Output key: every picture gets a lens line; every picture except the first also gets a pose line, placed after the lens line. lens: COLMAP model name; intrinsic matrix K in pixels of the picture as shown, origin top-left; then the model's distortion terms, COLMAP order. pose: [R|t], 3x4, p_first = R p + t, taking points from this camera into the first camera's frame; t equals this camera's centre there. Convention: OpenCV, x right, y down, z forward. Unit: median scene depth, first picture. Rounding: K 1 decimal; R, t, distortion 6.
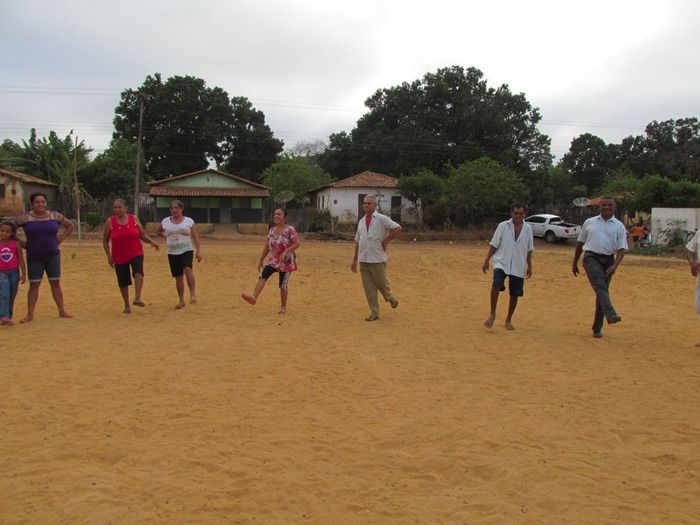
lens RADIAL K [[574.5, 0, 350.0], [0, 574.5, 262.5], [0, 0, 1]] dist [-0.043096, 0.011489]
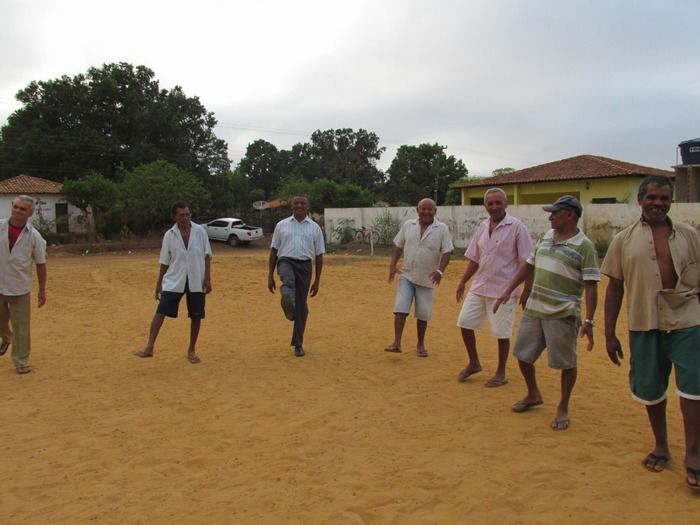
lens RADIAL K [[578.6, 0, 345.8], [0, 578.6, 254.4], [0, 0, 1]] dist [-0.030083, 0.008137]
pose [[0.861821, -0.062152, 0.503391, 0.006277], [0.074192, 0.997236, -0.003894, -0.001485], [-0.501758, 0.040703, 0.864050, 0.020628]]
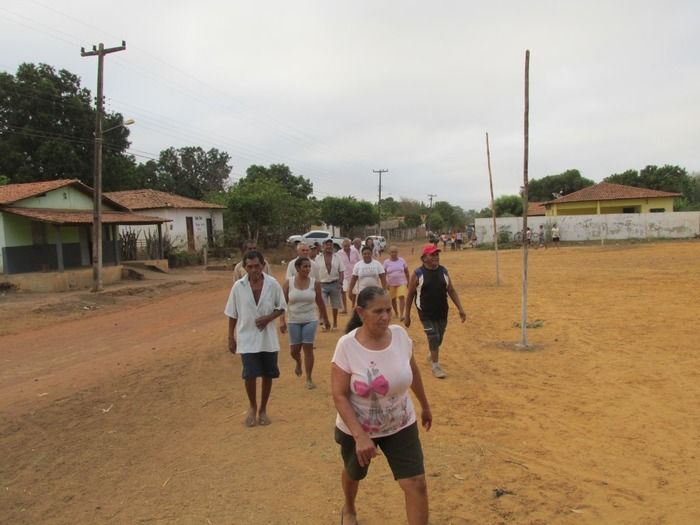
lens RADIAL K [[578.6, 0, 345.8], [0, 578.6, 254.4], [0, 0, 1]] dist [-0.030083, 0.008137]
pose [[0.446226, -0.080068, 0.891331, -0.422174], [0.128441, 0.991408, 0.024757, -0.038311], [-0.885655, 0.103436, 0.452676, 0.291529]]
